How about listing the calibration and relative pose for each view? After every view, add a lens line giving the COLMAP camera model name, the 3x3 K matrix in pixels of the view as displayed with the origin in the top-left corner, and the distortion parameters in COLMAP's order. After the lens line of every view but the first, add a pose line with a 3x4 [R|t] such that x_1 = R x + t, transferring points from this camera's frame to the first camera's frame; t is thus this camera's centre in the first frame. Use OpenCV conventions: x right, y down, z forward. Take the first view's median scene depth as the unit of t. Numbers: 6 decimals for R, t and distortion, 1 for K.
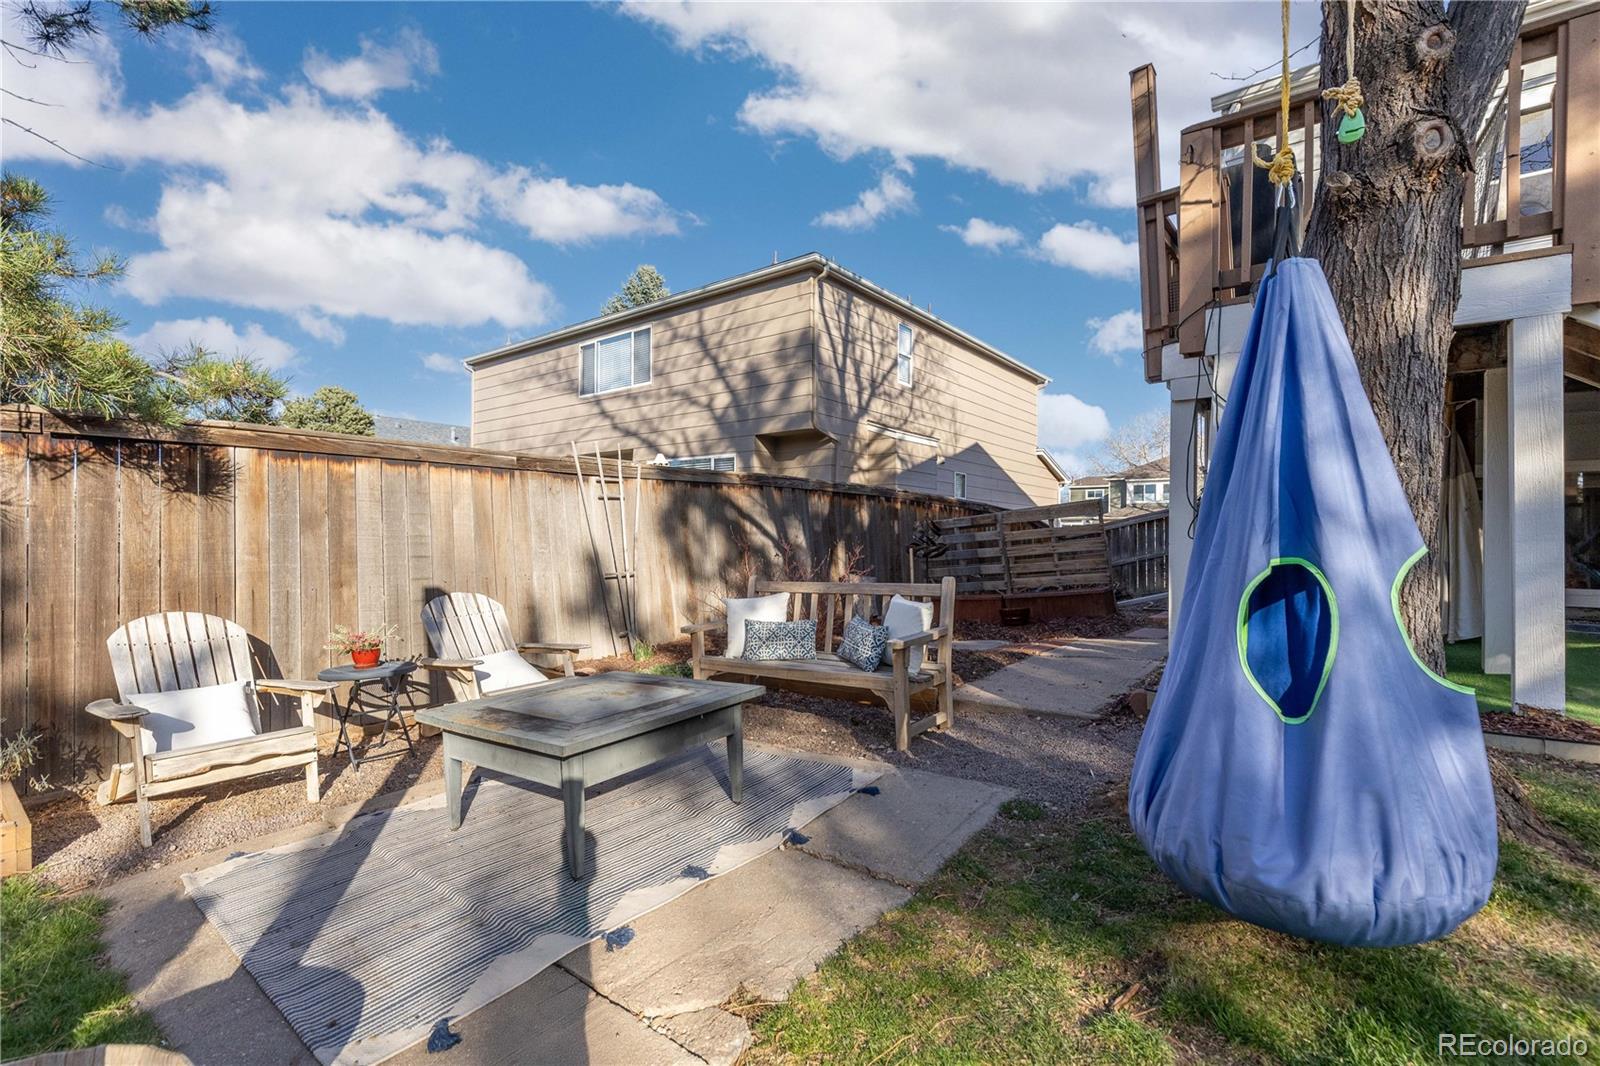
lens RADIAL K [[730.6, 0, 792.5], [0, 730.6, 533.4], [0, 0, 1]] dist [0.009611, -0.000734]
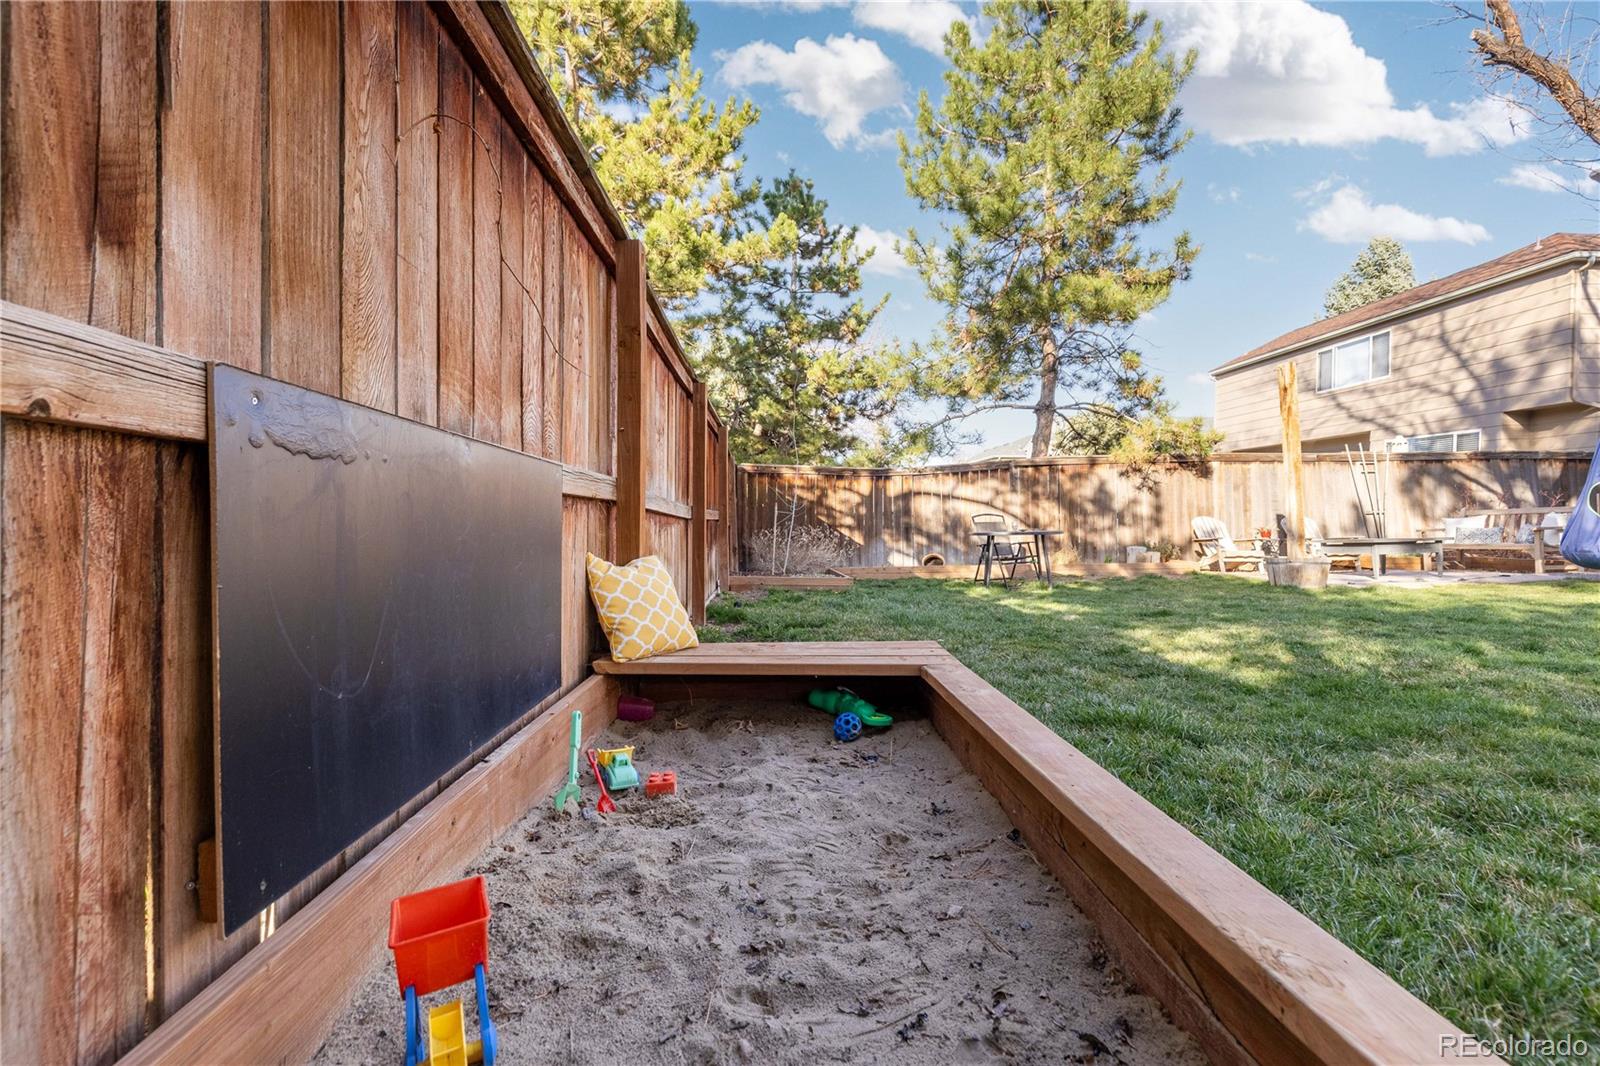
lens RADIAL K [[716.0, 0, 791.5], [0, 716.0, 532.6], [0, 0, 1]] dist [0.000554, -0.000400]
pose [[0.642881, 0.016456, -0.765790, 0.100916], [0.002762, 0.999713, 0.023801, 0.027560], [0.765961, -0.017416, 0.642651, -0.627671]]
